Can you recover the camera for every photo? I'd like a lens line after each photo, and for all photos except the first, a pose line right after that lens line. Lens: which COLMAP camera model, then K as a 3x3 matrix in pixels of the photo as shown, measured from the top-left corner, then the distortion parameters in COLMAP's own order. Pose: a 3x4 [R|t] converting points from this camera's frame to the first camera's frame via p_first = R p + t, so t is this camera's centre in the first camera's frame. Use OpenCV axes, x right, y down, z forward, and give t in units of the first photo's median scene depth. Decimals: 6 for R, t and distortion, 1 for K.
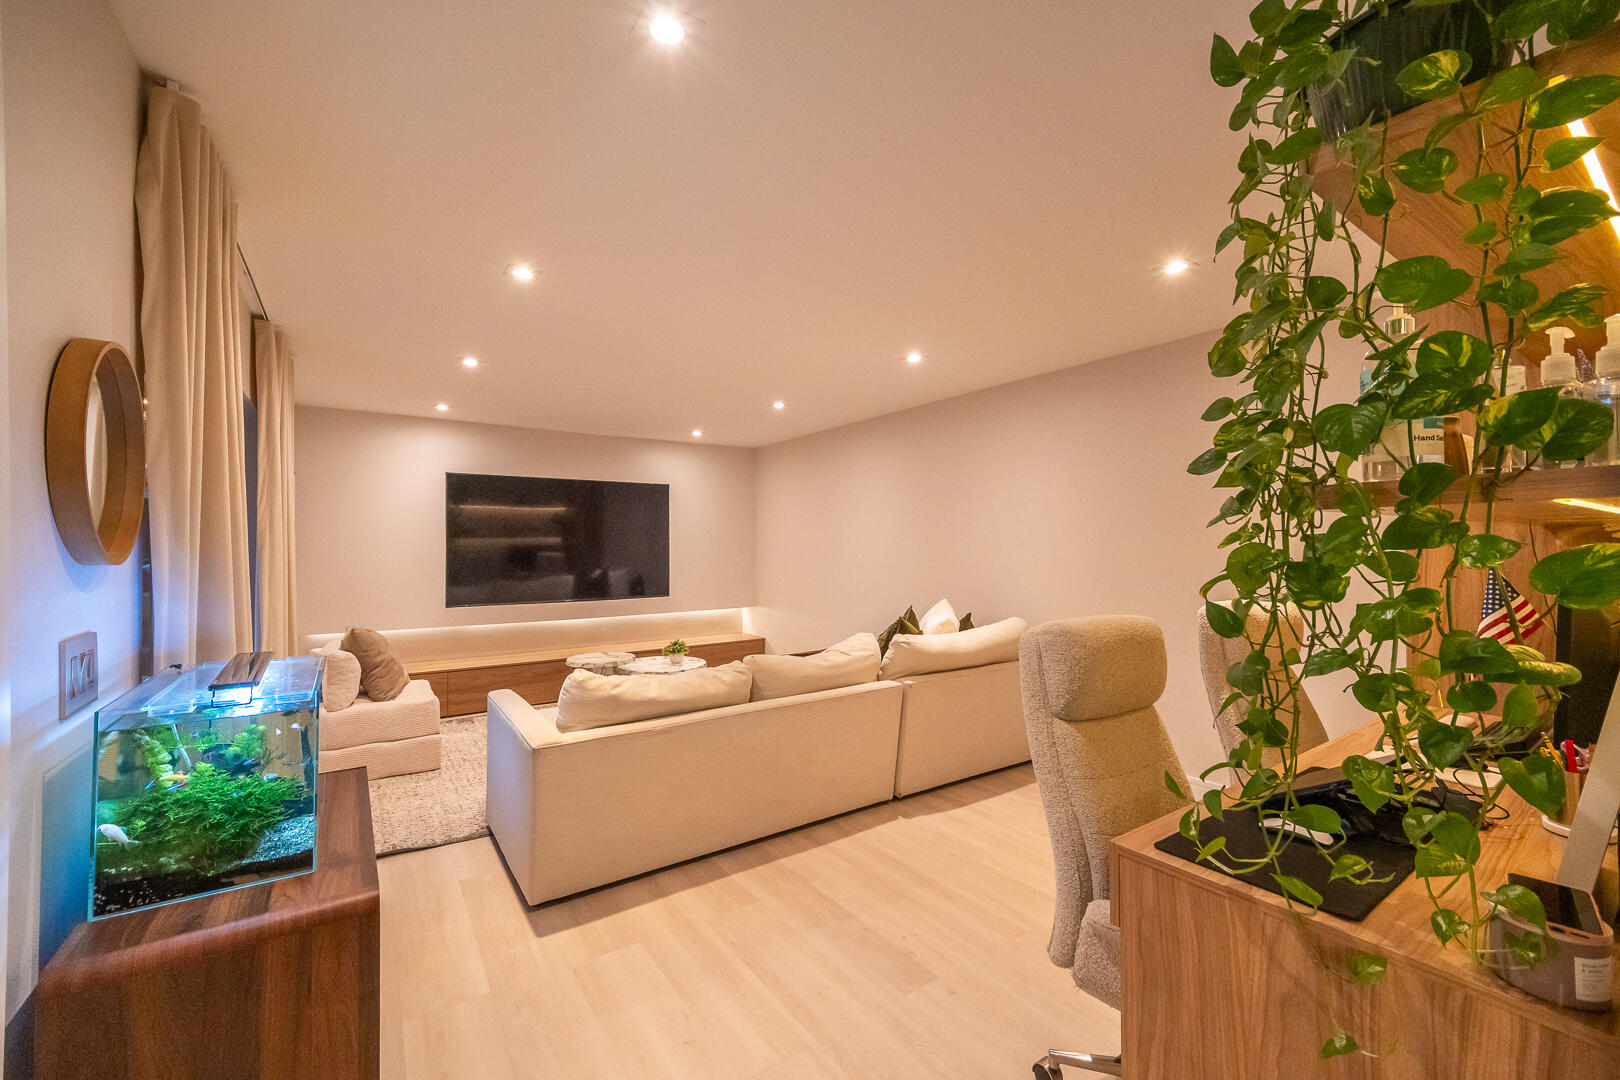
lens RADIAL K [[650.8, 0, 802.4], [0, 650.8, 541.0], [0, 0, 1]] dist [0.000940, 0.000236]
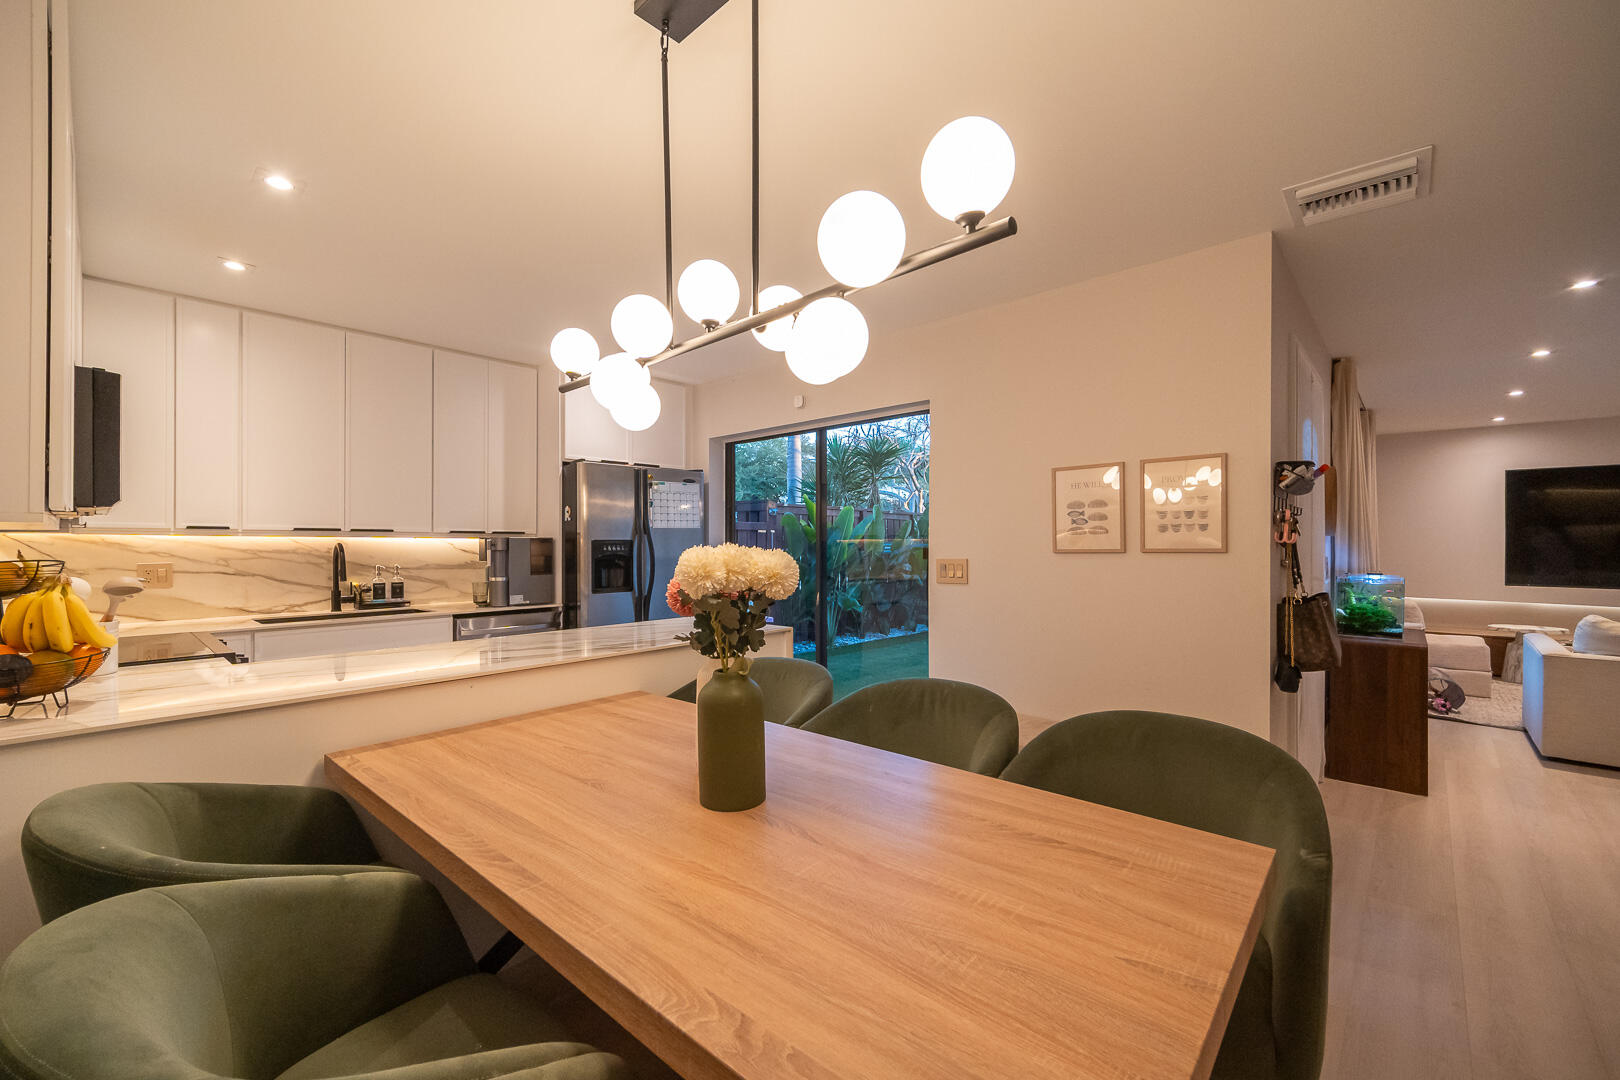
lens RADIAL K [[666.2, 0, 810.0], [0, 666.2, 540.0], [0, 0, 1]] dist [-0.000277, -0.000047]
pose [[0.223065, -0.001186, -0.974803, 0.564274], [0.010110, 0.999948, 0.001097, 0.008615], [0.974751, -0.010100, 0.223066, -0.809195]]
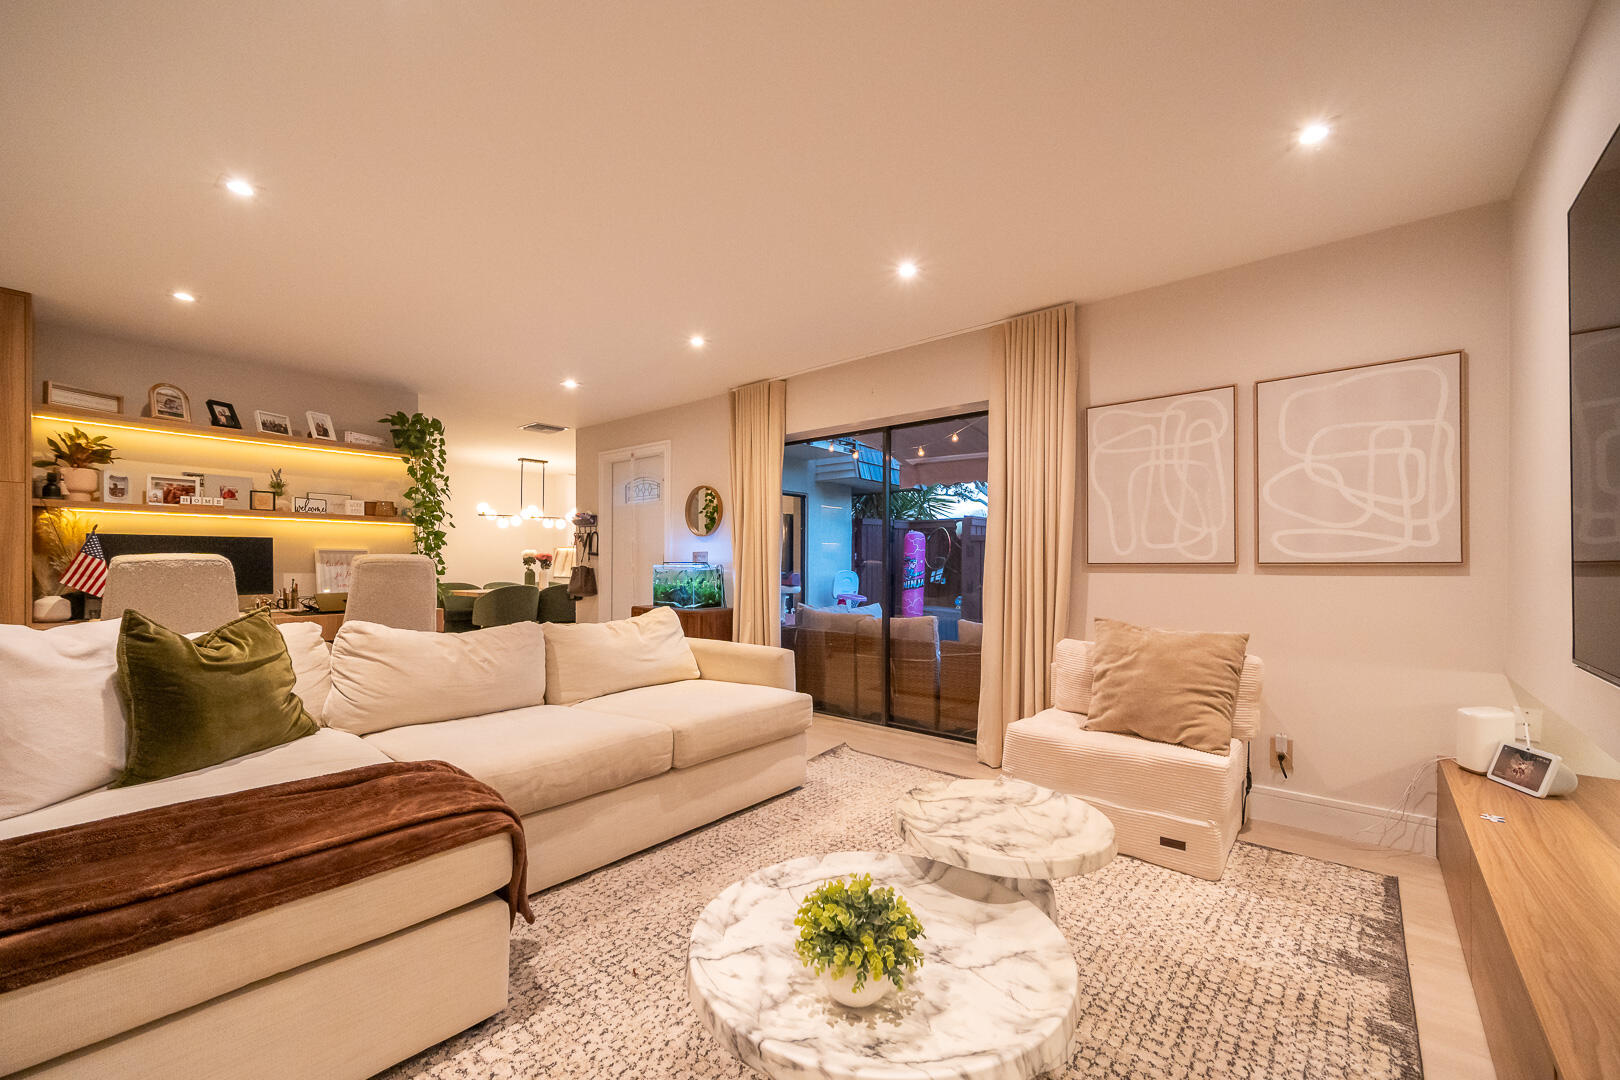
lens RADIAL K [[656.1, 0, 804.0], [0, 656.1, 562.3], [0, 0, 1]] dist [-0.000946, 0.000455]
pose [[-0.966394, 0.002060, -0.257059, -0.204737], [0.004764, 0.999940, -0.009898, 0.090661], [0.257023, -0.010790, -0.966345, 1.928774]]
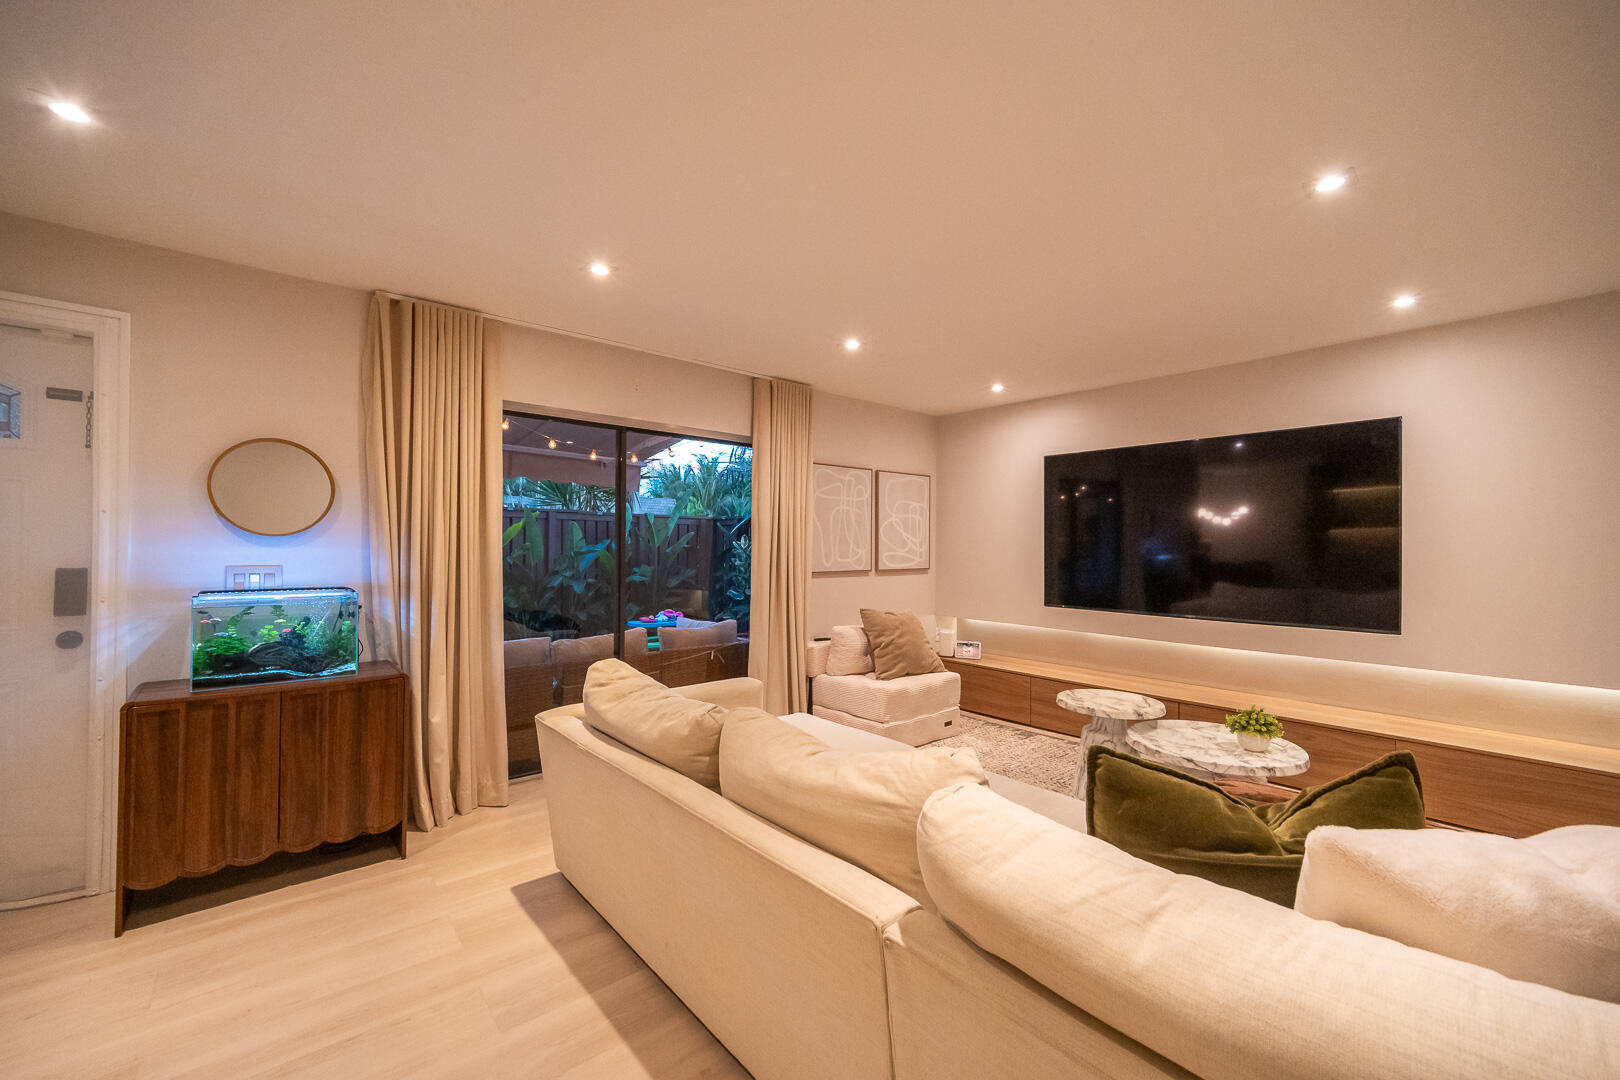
lens RADIAL K [[636.8, 0, 805.1], [0, 636.8, 542.0], [0, 0, 1]] dist [0.001200, 0.000040]
pose [[0.105833, -0.002004, -0.994382, 0.479675], [0.002531, 0.999995, -0.001746, 0.021569], [0.994381, -0.002331, 0.105838, 0.925230]]
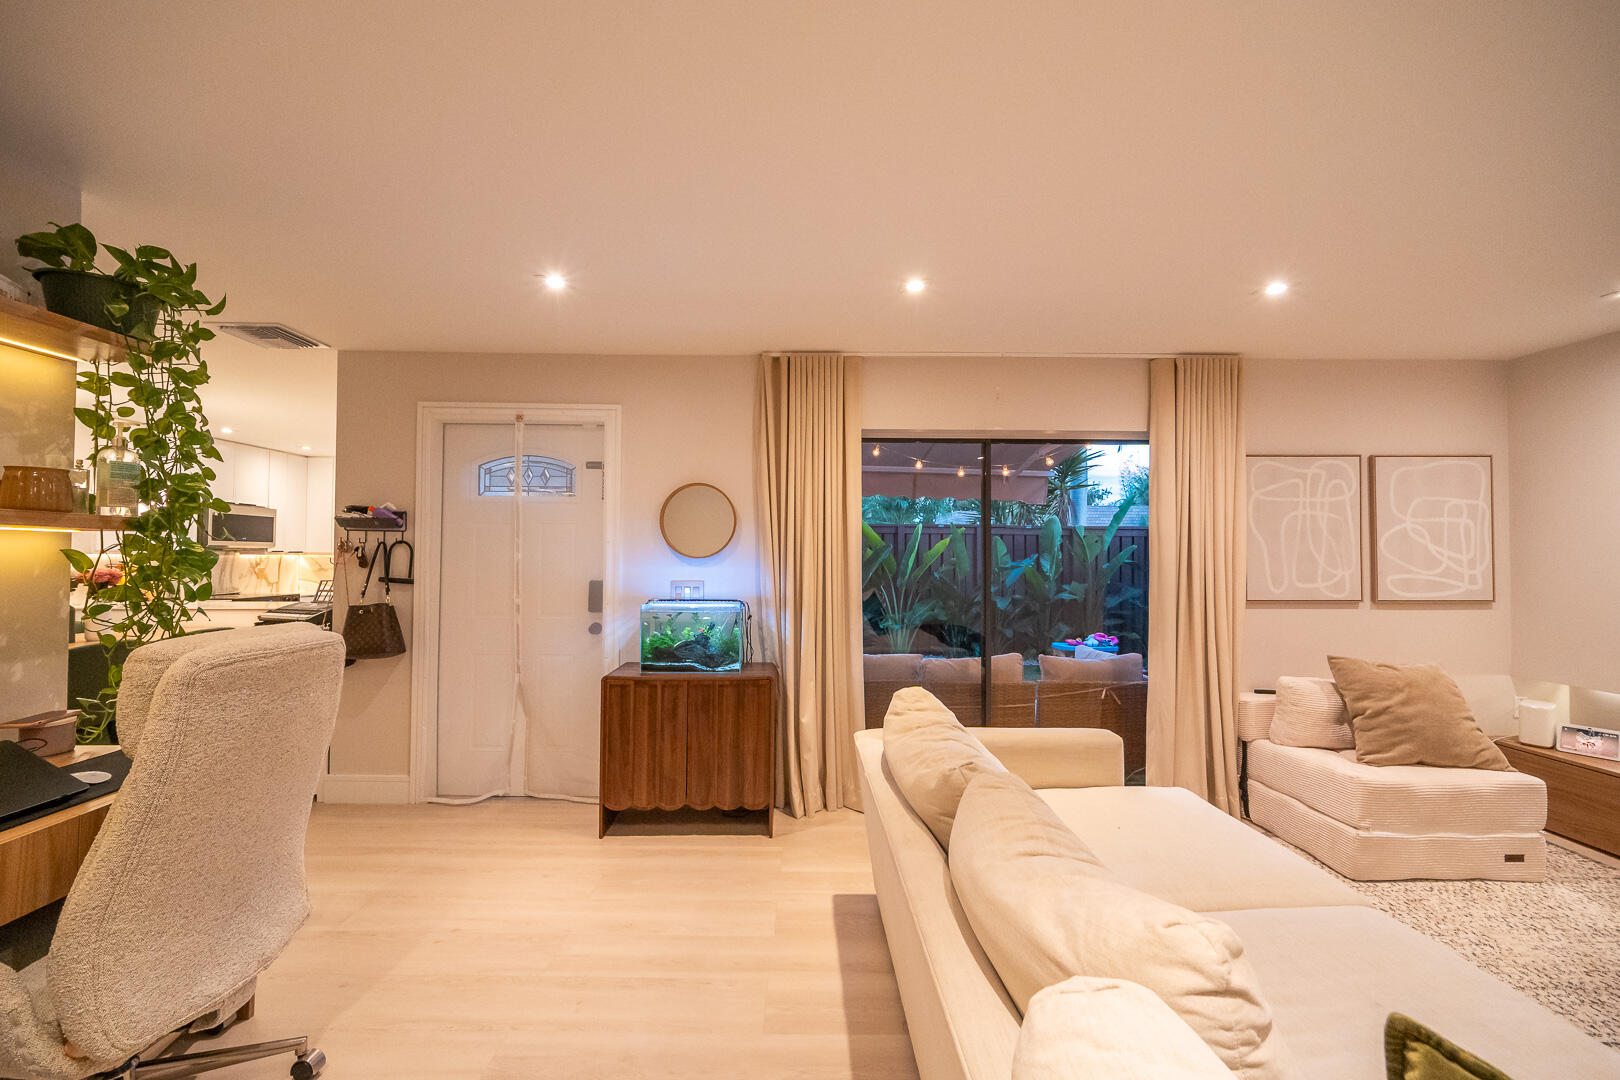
lens RADIAL K [[646.0, 0, 807.7], [0, 646.0, 542.8], [0, 0, 1]] dist [0.001914, 0.000485]
pose [[-0.557405, -0.015905, -0.830088, 0.387677], [0.005314, 0.999728, -0.022723, 0.011103], [0.830224, -0.017077, -0.557169, 1.076130]]
